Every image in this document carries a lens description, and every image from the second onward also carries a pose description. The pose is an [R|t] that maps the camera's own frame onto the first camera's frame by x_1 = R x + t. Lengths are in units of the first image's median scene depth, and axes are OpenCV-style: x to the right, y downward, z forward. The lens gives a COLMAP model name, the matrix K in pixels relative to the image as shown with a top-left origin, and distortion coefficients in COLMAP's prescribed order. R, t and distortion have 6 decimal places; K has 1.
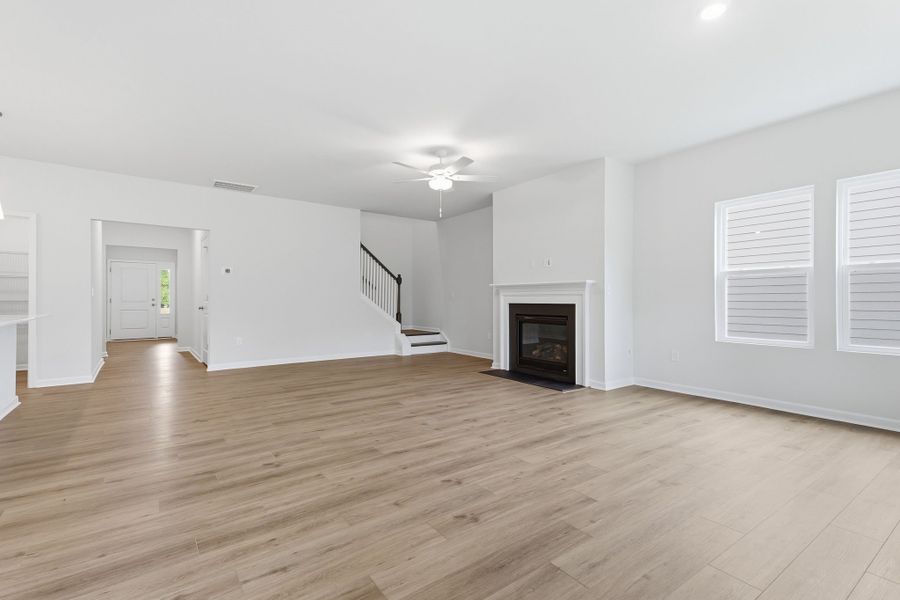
lens RADIAL K [[414.6, 0, 434.4], [0, 414.6, 299.3], [0, 0, 1]] dist [0.016867, -0.001636]
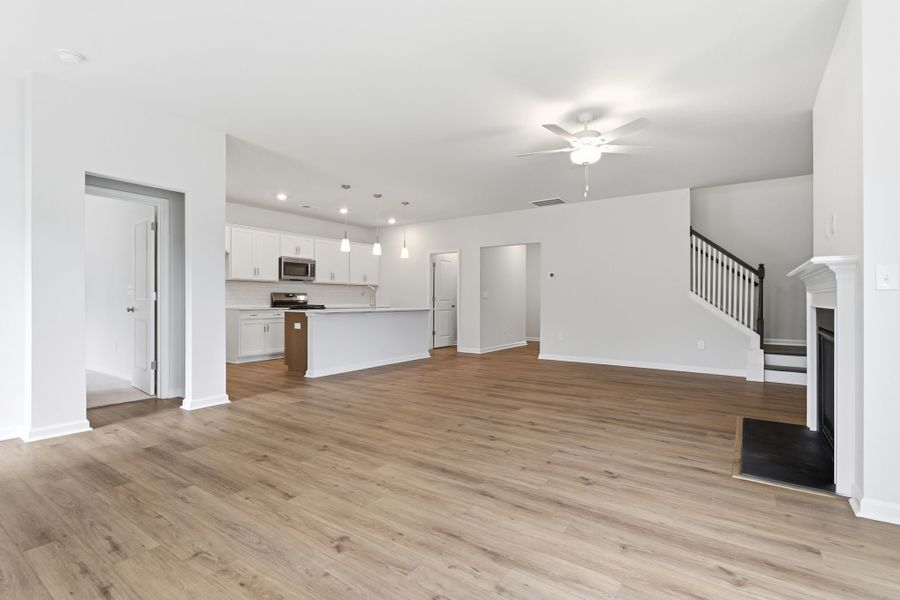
lens RADIAL K [[414.6, 0, 452.6], [0, 414.6, 302.3], [0, 0, 1]] dist [0.016867, -0.001636]
pose [[0.347146, 0.009380, -0.937764, 1.039000], [0.000296, 0.999949, 0.010112, -0.008996], [0.937811, -0.003788, 0.347125, 0.717514]]
